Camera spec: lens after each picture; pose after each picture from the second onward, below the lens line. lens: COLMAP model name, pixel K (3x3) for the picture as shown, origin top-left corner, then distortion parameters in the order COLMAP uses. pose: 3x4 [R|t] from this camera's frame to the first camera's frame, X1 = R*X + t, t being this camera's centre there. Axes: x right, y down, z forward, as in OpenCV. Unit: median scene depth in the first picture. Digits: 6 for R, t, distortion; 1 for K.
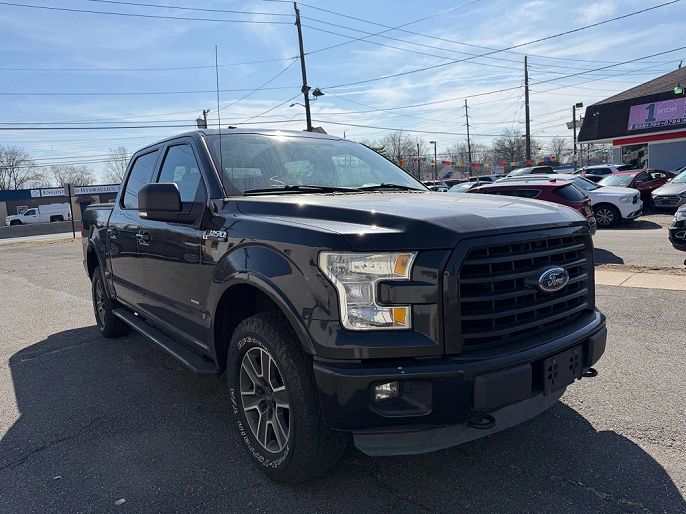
lens RADIAL K [[524.7, 0, 343.0], [0, 524.7, 257.0], [0, 0, 1]] dist [-0.014367, 0.008738]
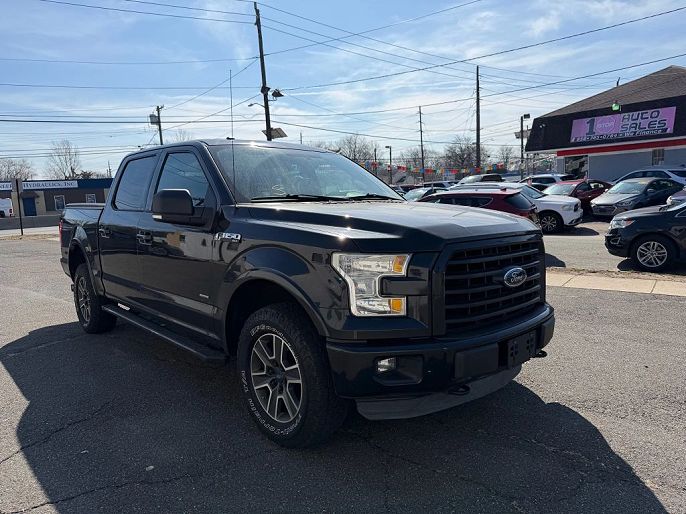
lens RADIAL K [[520.2, 0, 353.2], [0, 520.2, 265.7], [0, 0, 1]] dist [0.006272, -0.006438]
pose [[0.994181, 0.009393, 0.107309, -0.087085], [-0.010830, 0.999859, 0.012816, 0.003126], [-0.107174, -0.013904, 0.994143, -0.144299]]
